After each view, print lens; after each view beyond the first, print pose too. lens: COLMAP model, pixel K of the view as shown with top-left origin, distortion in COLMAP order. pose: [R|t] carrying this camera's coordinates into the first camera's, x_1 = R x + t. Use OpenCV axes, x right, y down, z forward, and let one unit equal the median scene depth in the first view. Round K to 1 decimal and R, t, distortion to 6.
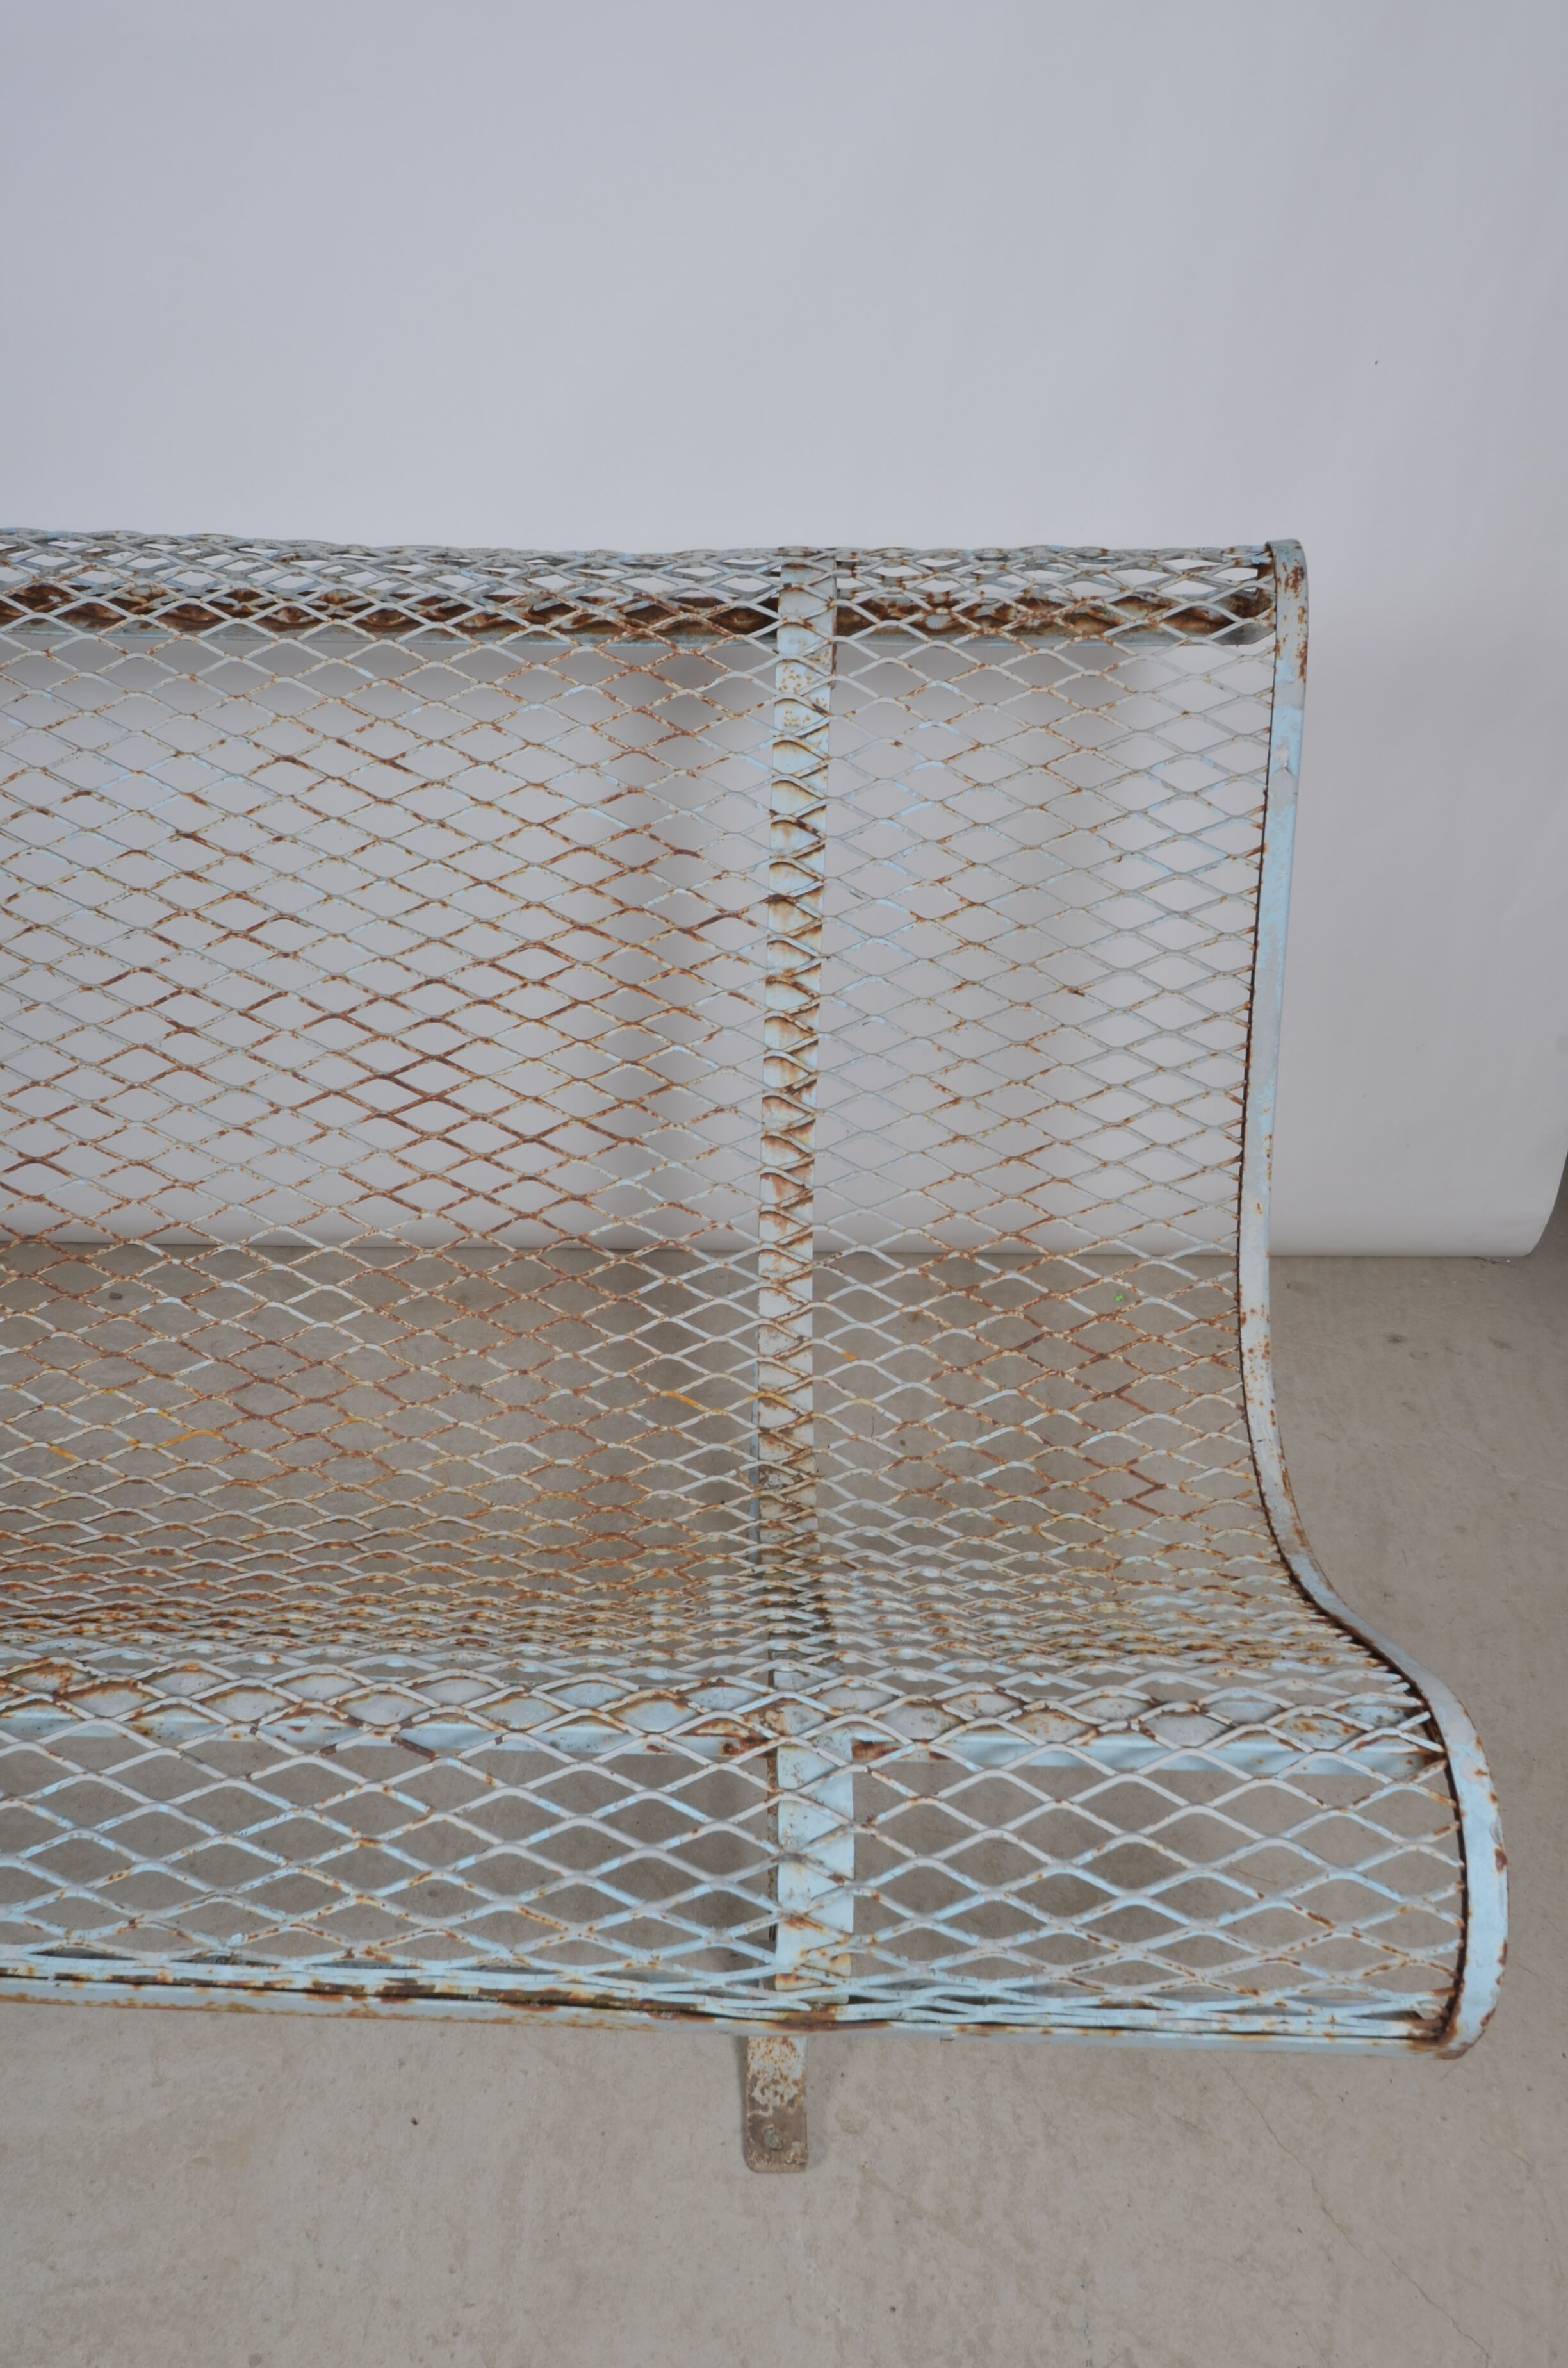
lens RADIAL K [[1834.1, 0, 743.4], [0, 1834.1, 1212.0], [0, 0, 1]] dist [0.057545, -0.062670]
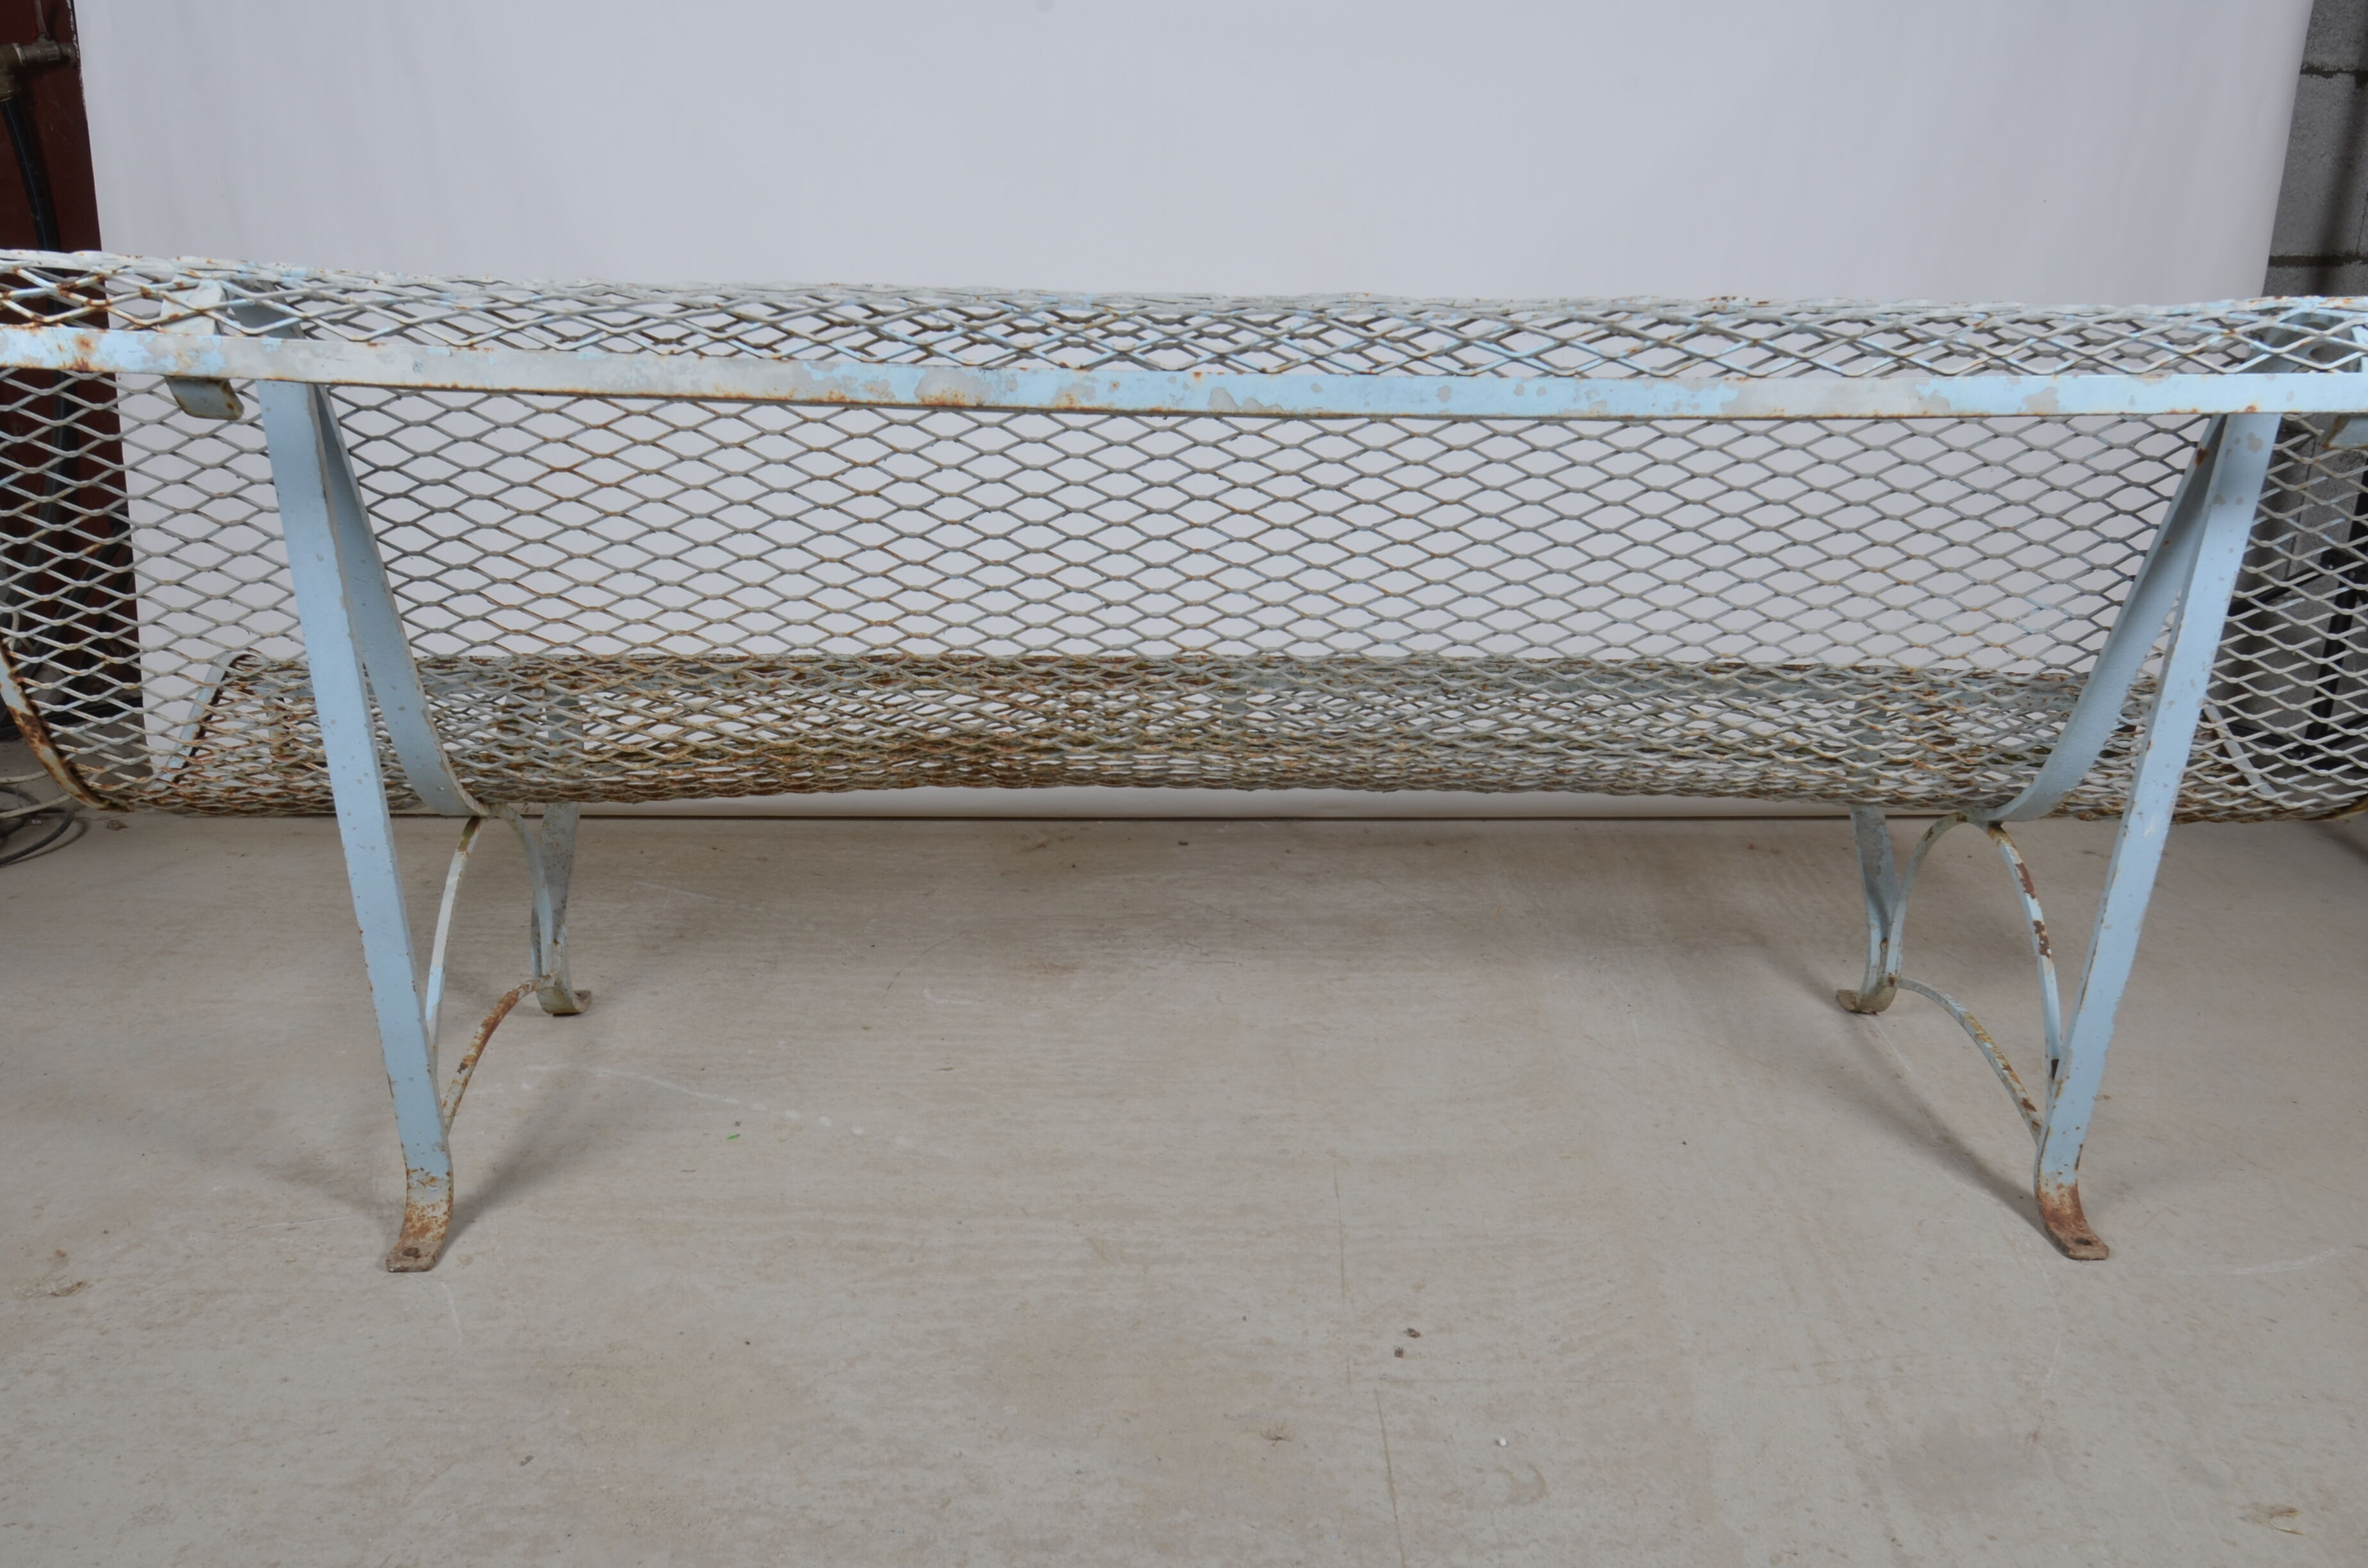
lens RADIAL K [[1834.1, 0, 1210.5], [0, 1834.1, 830.7], [0, 0, 1]] dist [0.057545, -0.062670]
pose [[0.997711, -0.018081, 0.065154, -0.649342], [0.031364, 0.977404, -0.209042, 0.516865], [-0.059902, 0.210607, 0.975734, -0.561025]]
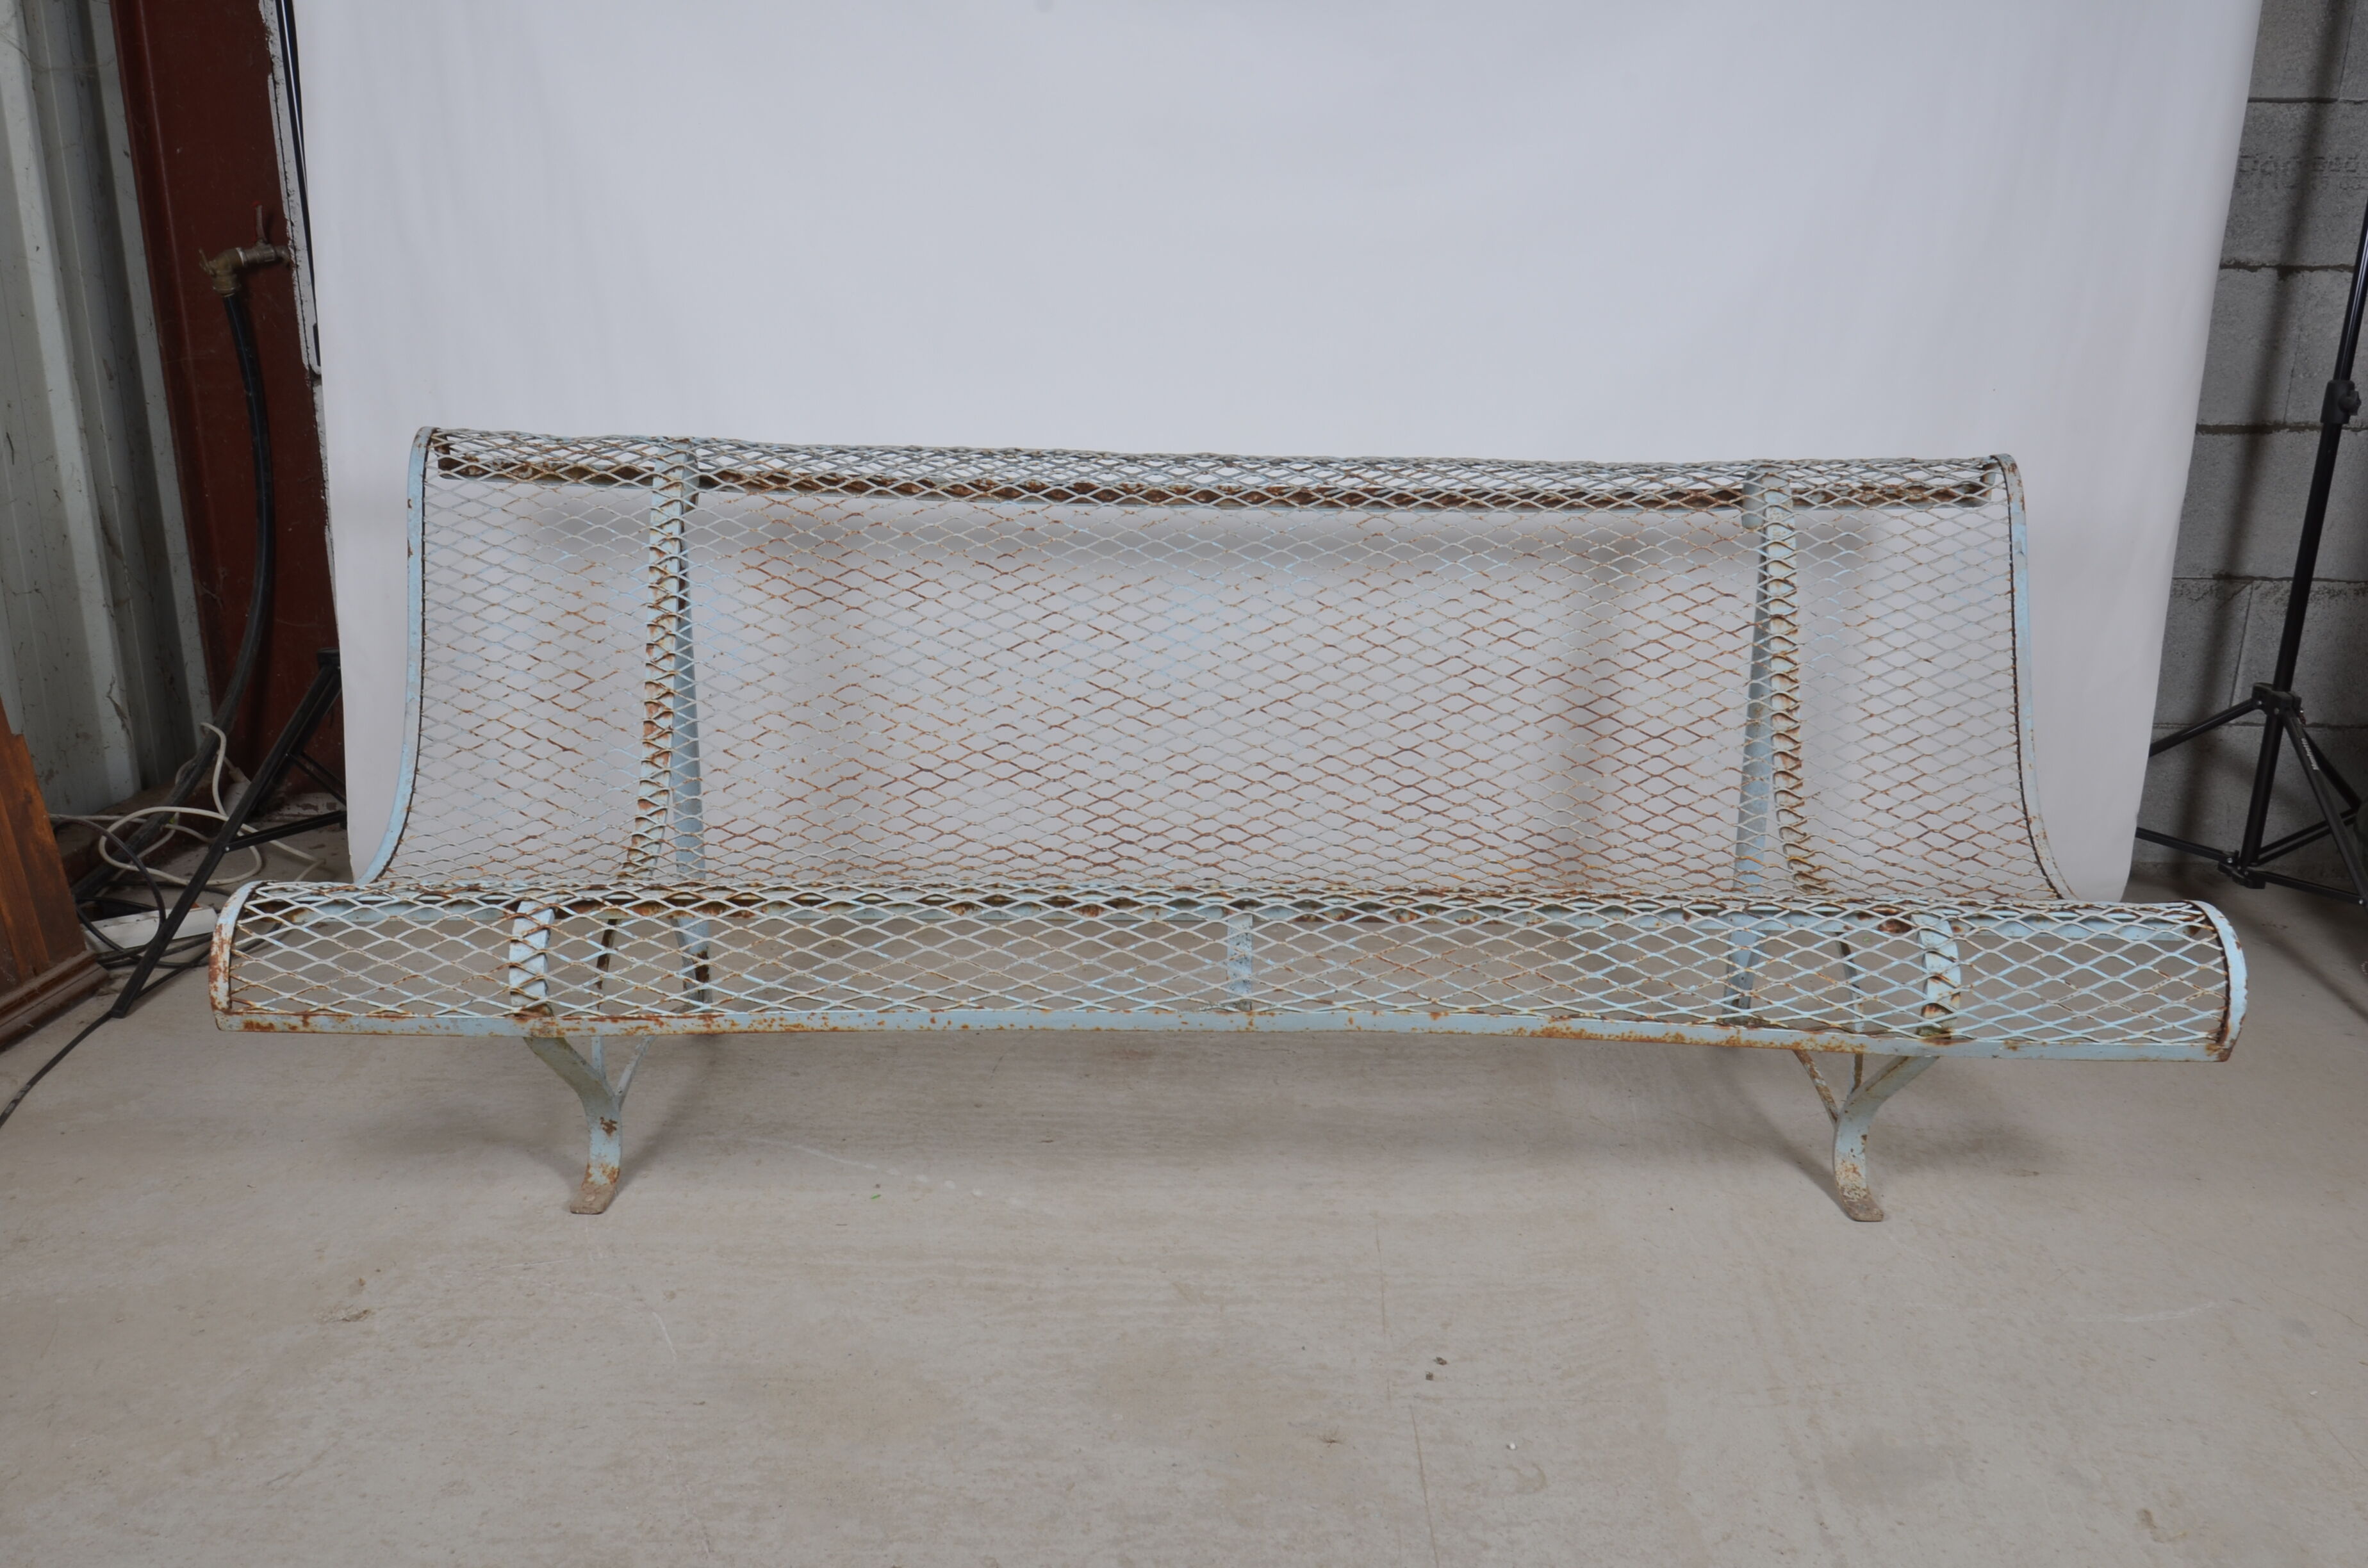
lens RADIAL K [[1834.1, 0, 1211.8], [0, 1834.1, 829.0], [0, 0, 1]] dist [0.057545, -0.062670]
pose [[0.998853, -0.011706, 0.046419, -0.693806], [0.022853, 0.968622, -0.247484, 0.539202], [-0.042066, 0.248261, 0.967779, -0.865832]]
